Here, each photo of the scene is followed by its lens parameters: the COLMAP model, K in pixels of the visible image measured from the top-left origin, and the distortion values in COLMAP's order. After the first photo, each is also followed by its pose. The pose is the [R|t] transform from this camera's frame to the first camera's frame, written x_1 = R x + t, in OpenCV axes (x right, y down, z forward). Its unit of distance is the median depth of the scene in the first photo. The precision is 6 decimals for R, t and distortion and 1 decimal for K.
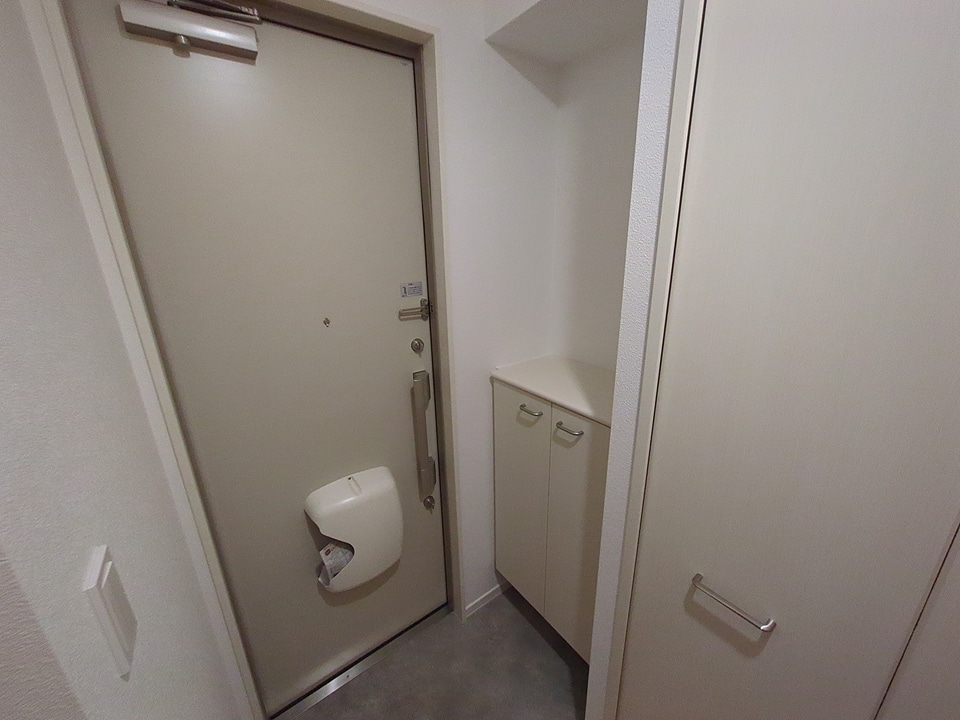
lens RADIAL K [[376.9, 0, 488.5], [0, 376.9, 359.0], [0, 0, 1]] dist [-0.005924, -0.000111]
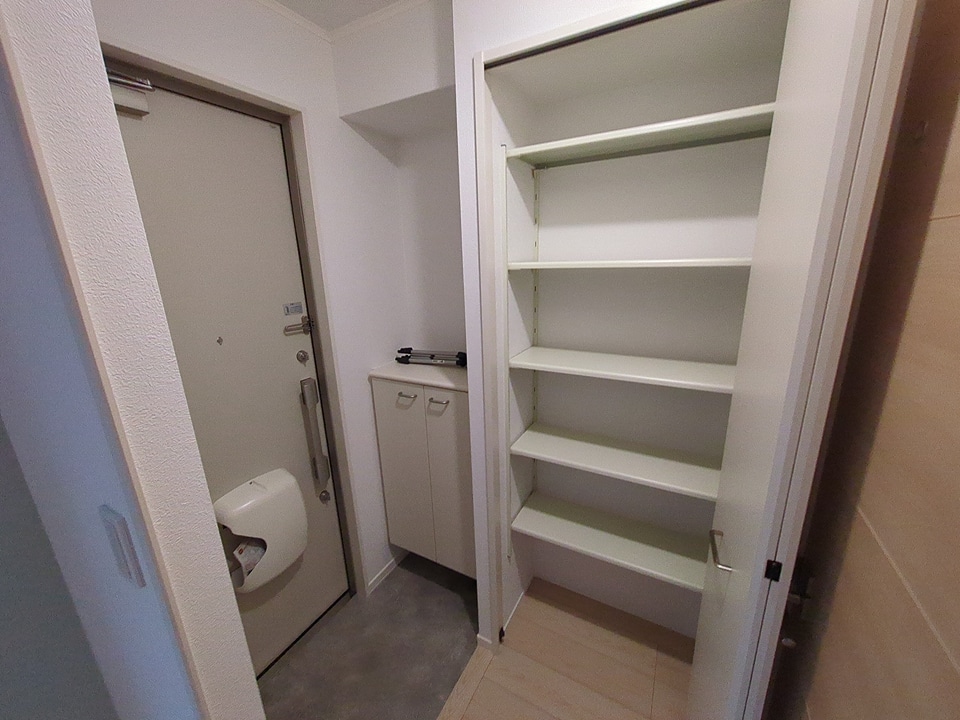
lens RADIAL K [[376.9, 0, 478.6], [0, 376.9, 361.0], [0, 0, 1]] dist [-0.005924, -0.000111]
pose [[0.914816, -0.115602, 0.386973, -0.146483], [0.137766, 0.990012, -0.029932, 0.091374], [-0.379648, 0.080693, 0.921605, -0.285448]]
